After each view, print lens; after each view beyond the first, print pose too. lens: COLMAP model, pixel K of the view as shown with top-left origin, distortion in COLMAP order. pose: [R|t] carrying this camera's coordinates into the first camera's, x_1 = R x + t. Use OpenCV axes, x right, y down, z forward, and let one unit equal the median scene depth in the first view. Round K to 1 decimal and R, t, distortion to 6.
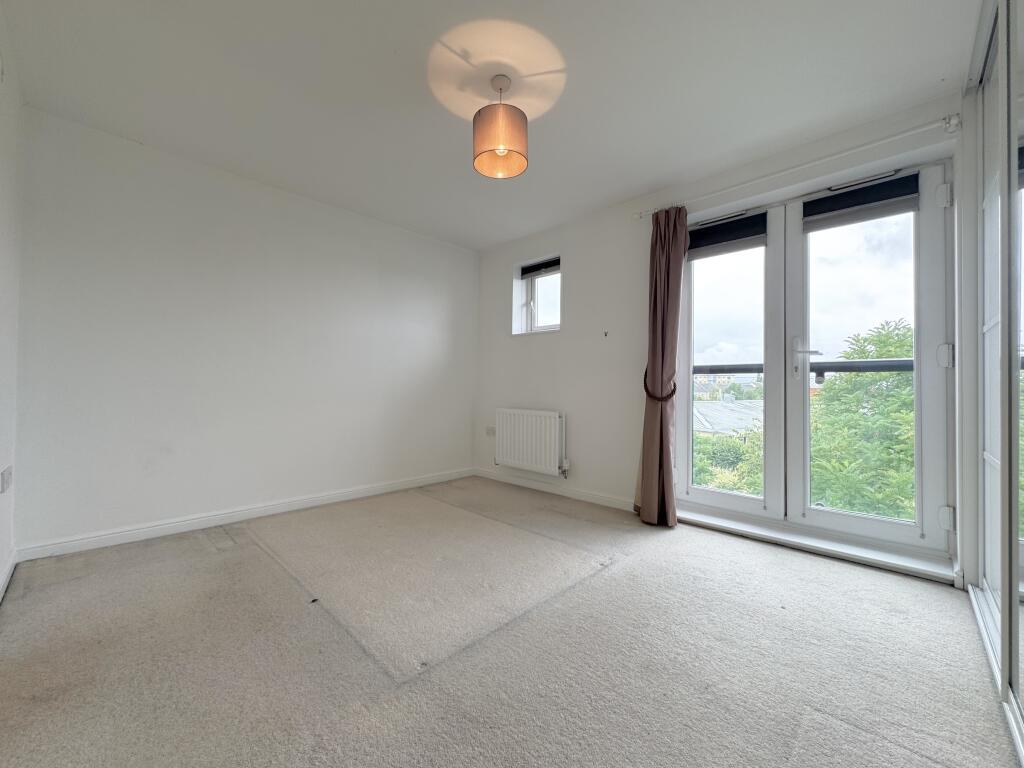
lens RADIAL K [[407.7, 0, 512.0], [0, 407.7, 384.0], [0, 0, 1]] dist [-0.006866, -0.000024]
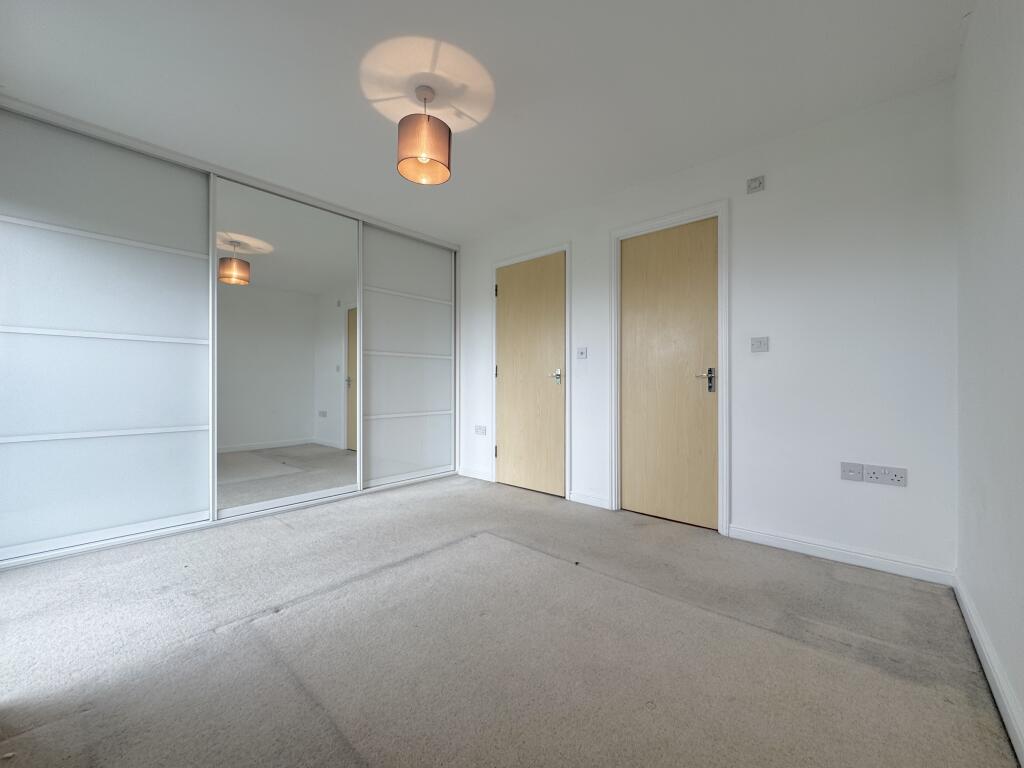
lens RADIAL K [[407.0, 0, 510.9], [0, 407.0, 384.5], [0, 0, 1]] dist [-0.001317, 0.000016]
pose [[-0.999456, -0.013107, -0.030259, -0.171472], [-0.012683, 0.999819, -0.014176, 0.011669], [0.030440, -0.013784, -0.999442, 1.555927]]
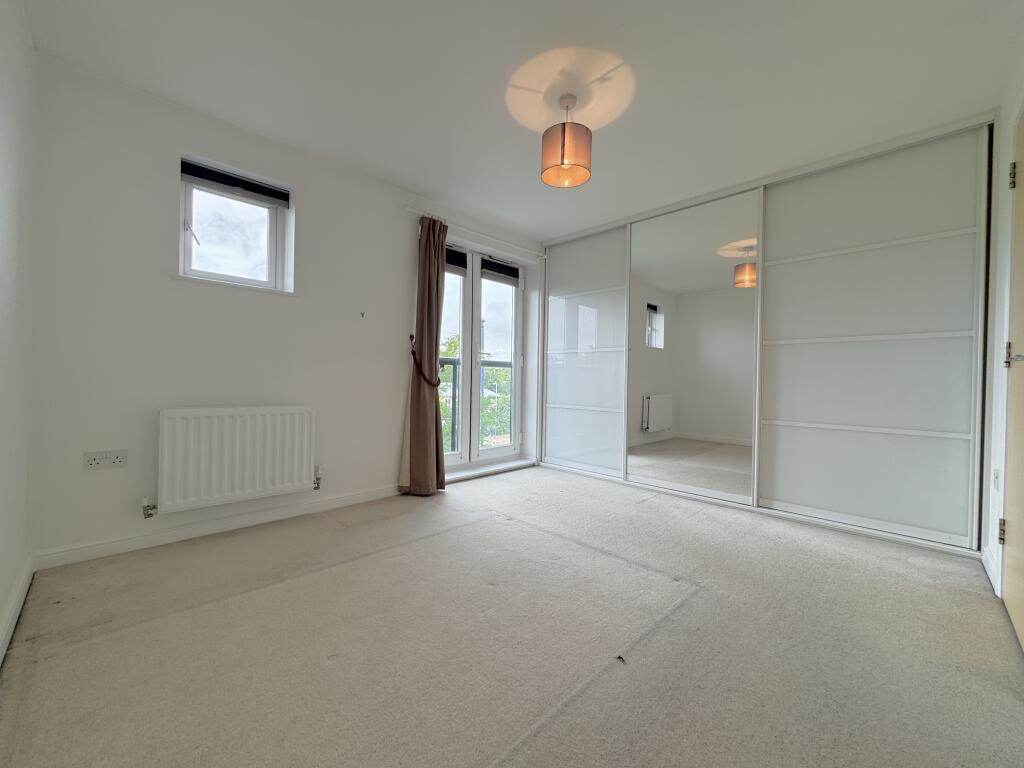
lens RADIAL K [[407.0, 0, 510.9], [0, 407.0, 384.5], [0, 0, 1]] dist [-0.001317, 0.000016]
pose [[0.018146, -0.024751, 0.999529, -0.875458], [-0.030108, 0.999227, 0.025290, -0.000845], [-0.999382, -0.030553, 0.017386, 0.849277]]
